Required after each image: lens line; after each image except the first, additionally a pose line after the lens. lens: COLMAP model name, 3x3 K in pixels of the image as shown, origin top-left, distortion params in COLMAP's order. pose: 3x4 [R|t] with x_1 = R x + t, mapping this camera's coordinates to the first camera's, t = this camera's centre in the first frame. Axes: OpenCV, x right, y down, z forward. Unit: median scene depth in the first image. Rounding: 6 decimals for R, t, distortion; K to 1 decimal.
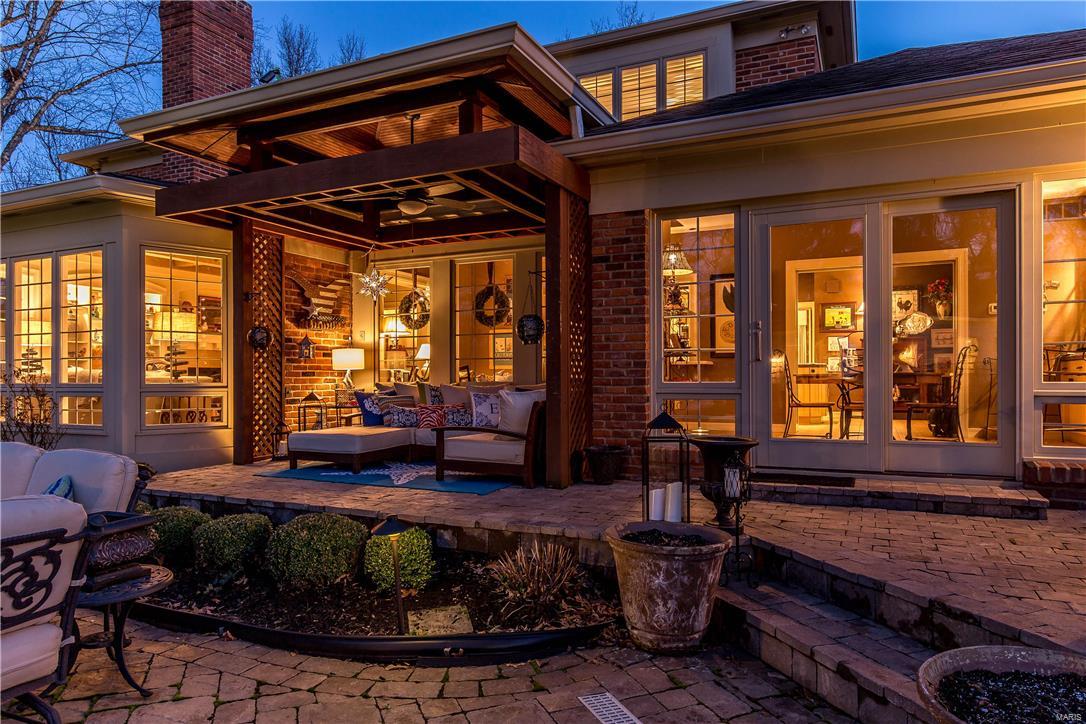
lens RADIAL K [[711.6, 0, 543.0], [0, 711.6, 362.0], [0, 0, 1]] dist [-0.001004, -0.000691]
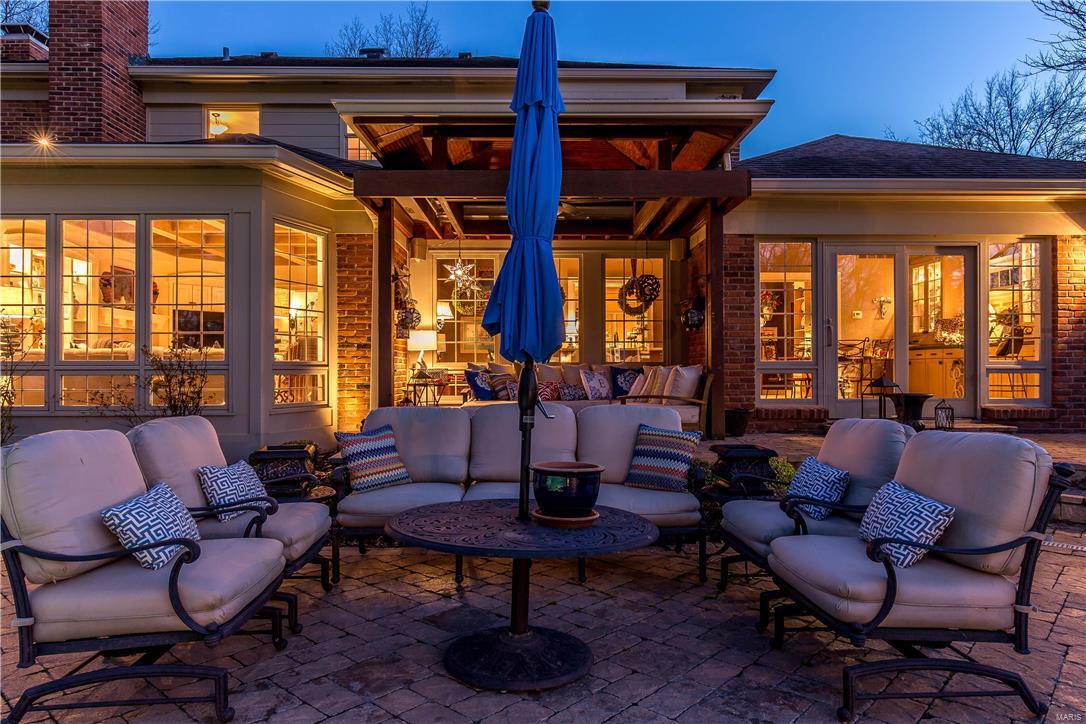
lens RADIAL K [[703.2, 0, 543.0], [0, 703.2, 362.0], [0, 0, 1]] dist [-0.006132, -0.003081]
pose [[0.897289, 0.006406, 0.441396, -0.651005], [-0.011811, 0.999885, 0.009498, 0.018170], [-0.441285, -0.013736, 0.897262, -0.023437]]
